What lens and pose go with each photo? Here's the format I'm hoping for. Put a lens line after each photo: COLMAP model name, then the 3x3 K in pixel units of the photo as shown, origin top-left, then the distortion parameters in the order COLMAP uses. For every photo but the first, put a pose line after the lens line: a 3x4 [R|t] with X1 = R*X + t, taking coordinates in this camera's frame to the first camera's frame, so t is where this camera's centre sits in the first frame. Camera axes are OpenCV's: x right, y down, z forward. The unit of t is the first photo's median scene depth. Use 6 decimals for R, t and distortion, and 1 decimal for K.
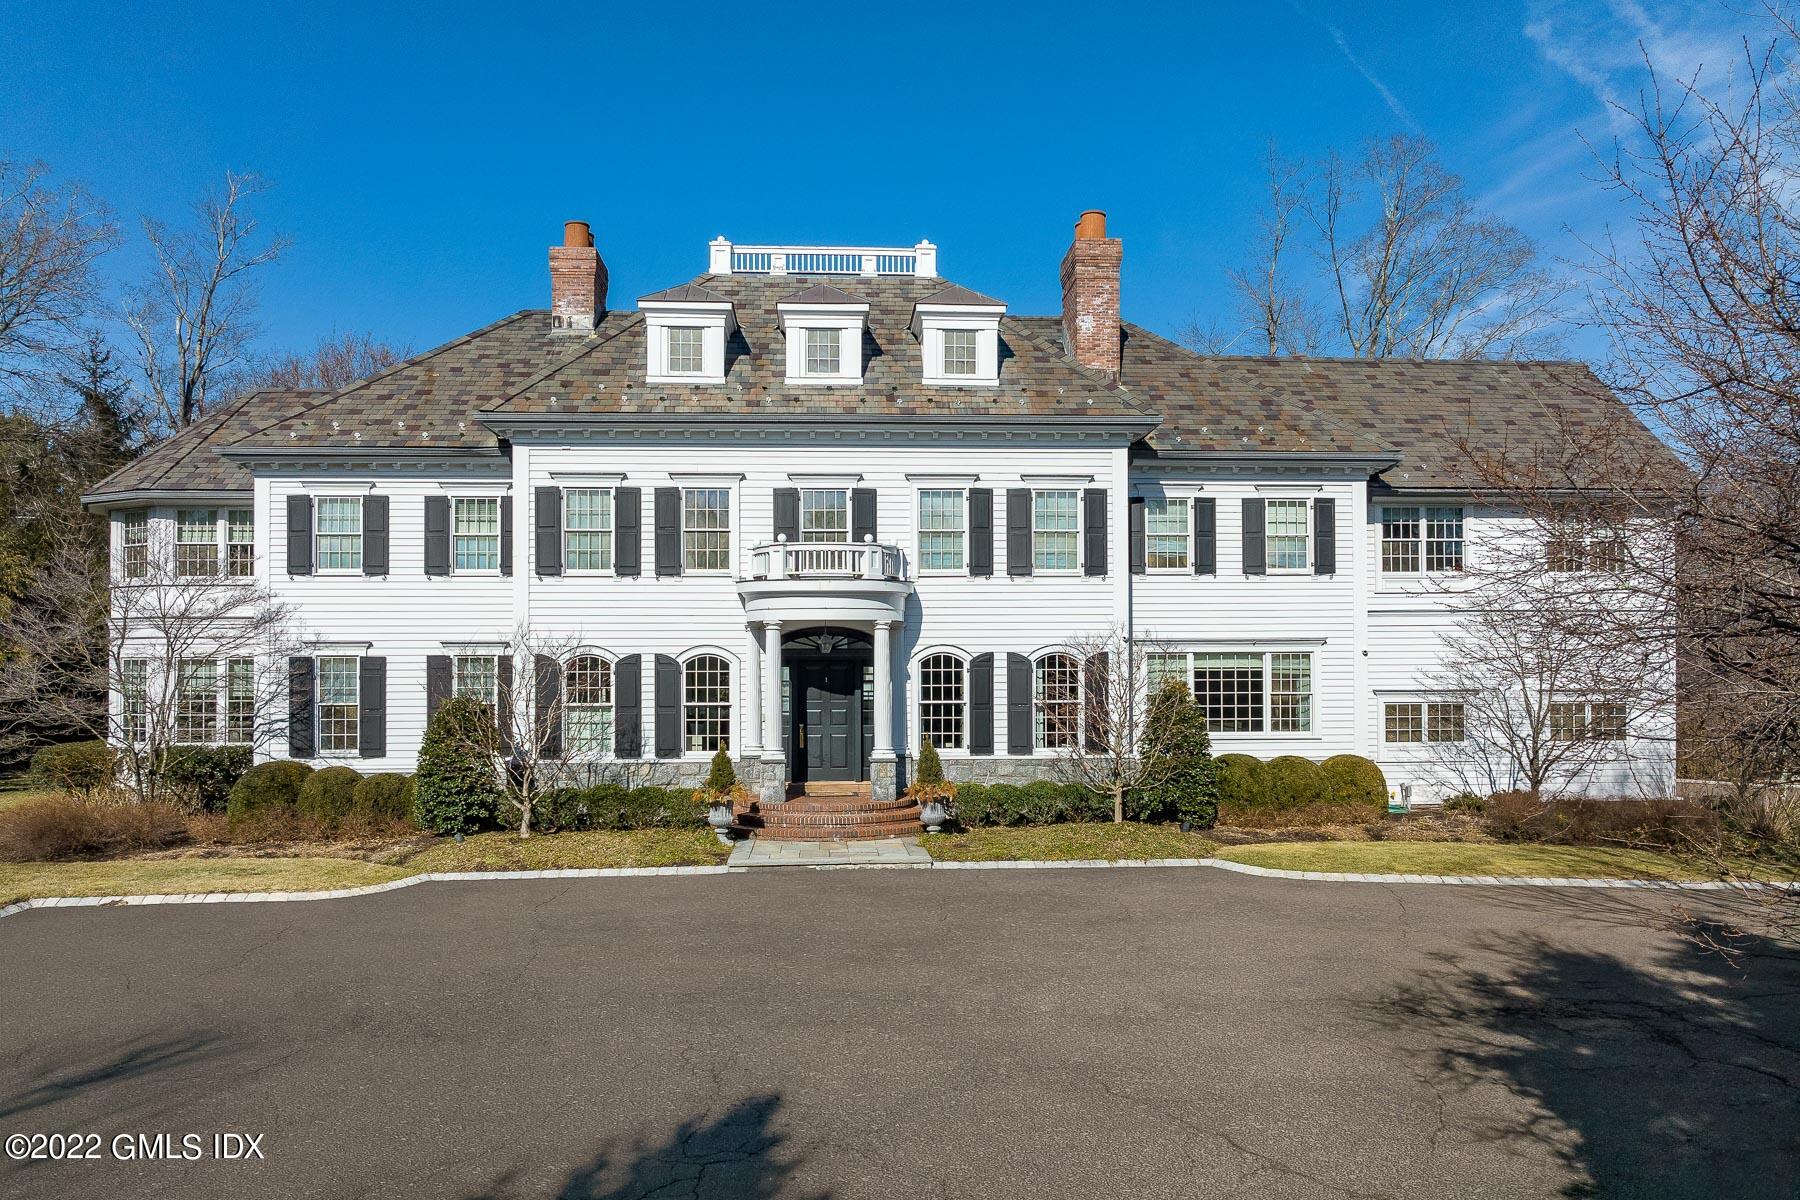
lens RADIAL K [[1306.8, 0, 900.0], [0, 1306.8, 600.0], [0, 0, 1]] dist [-0.006704, -0.001688]
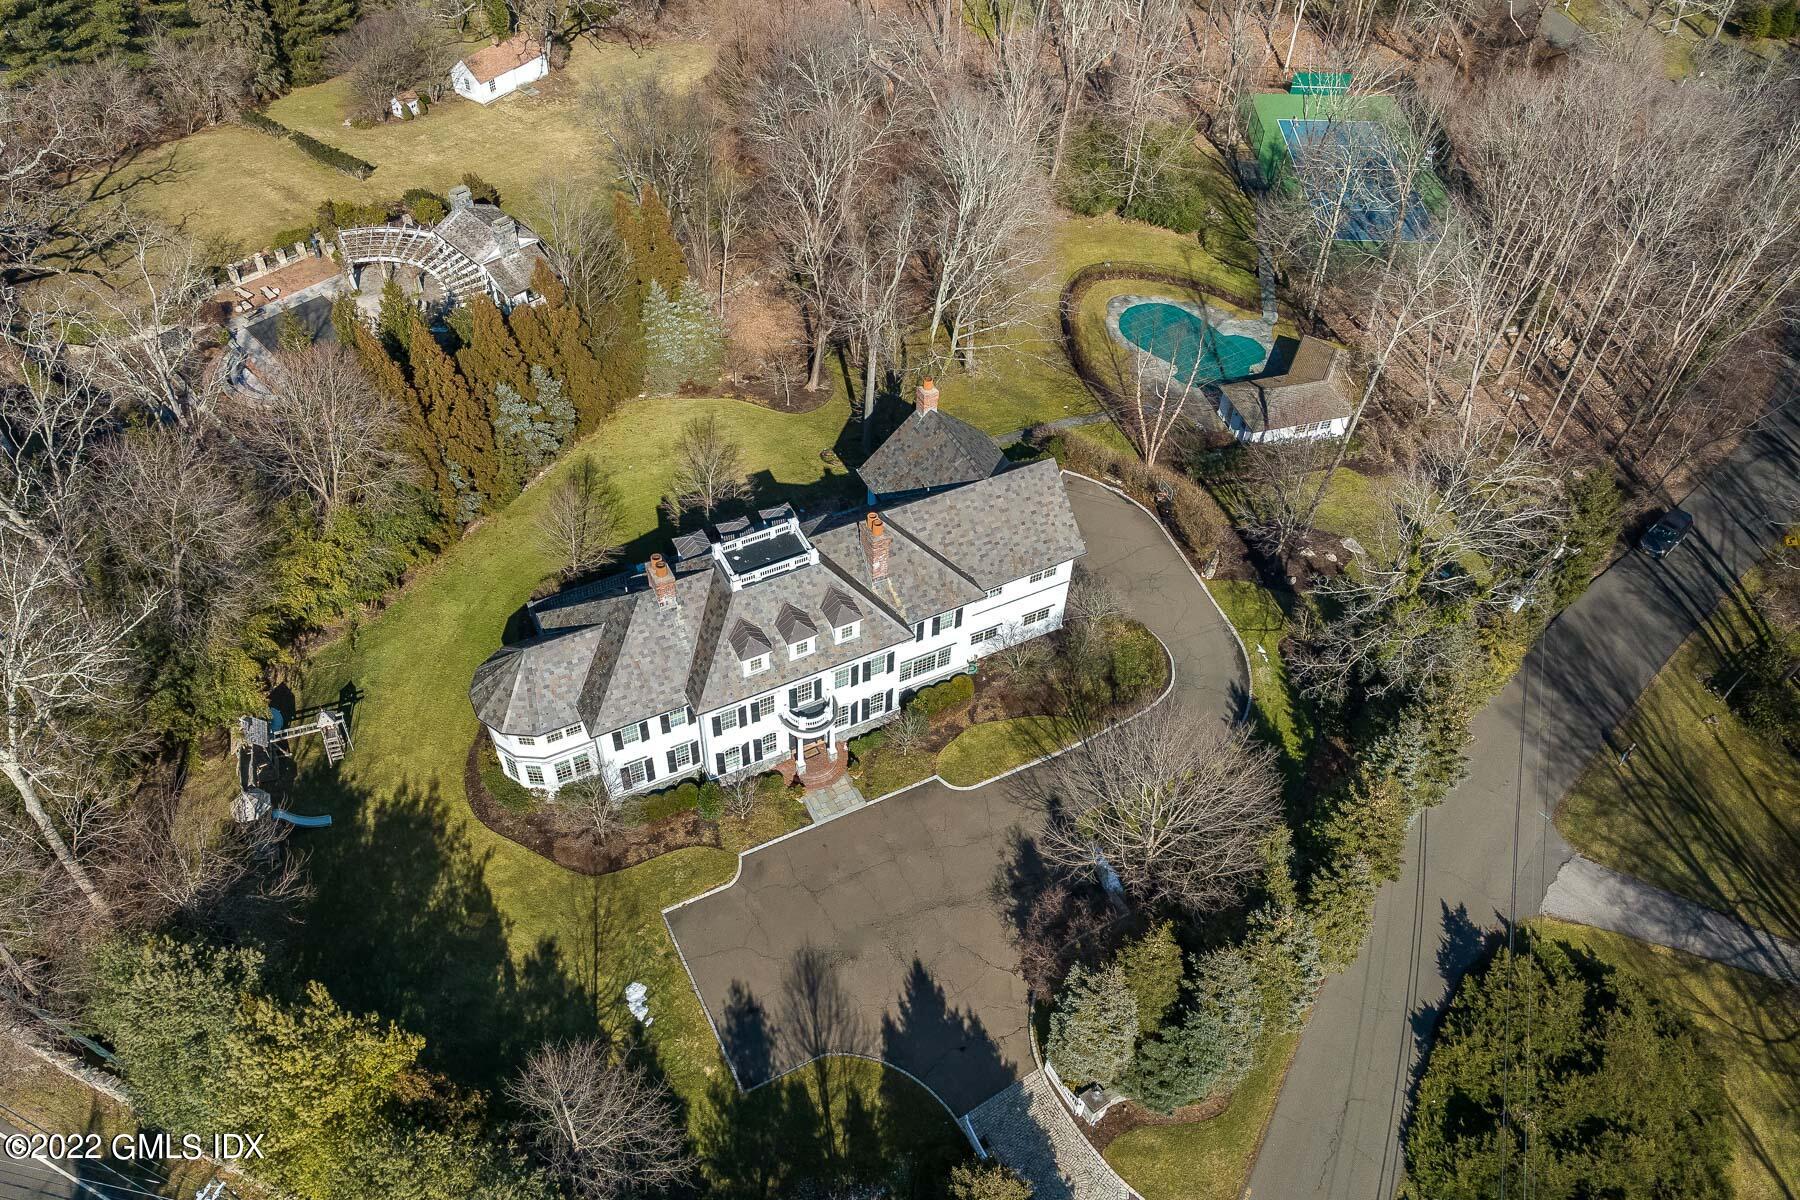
lens RADIAL K [[1306.8, 0, 900.0], [0, 1306.8, 600.0], [0, 0, 1]] dist [-0.006704, -0.001688]
pose [[0.922865, -0.259775, 0.284319, -0.634827], [-0.036030, 0.676778, 0.735305, -2.330210], [-0.383435, -0.688832, 0.615214, -0.712685]]
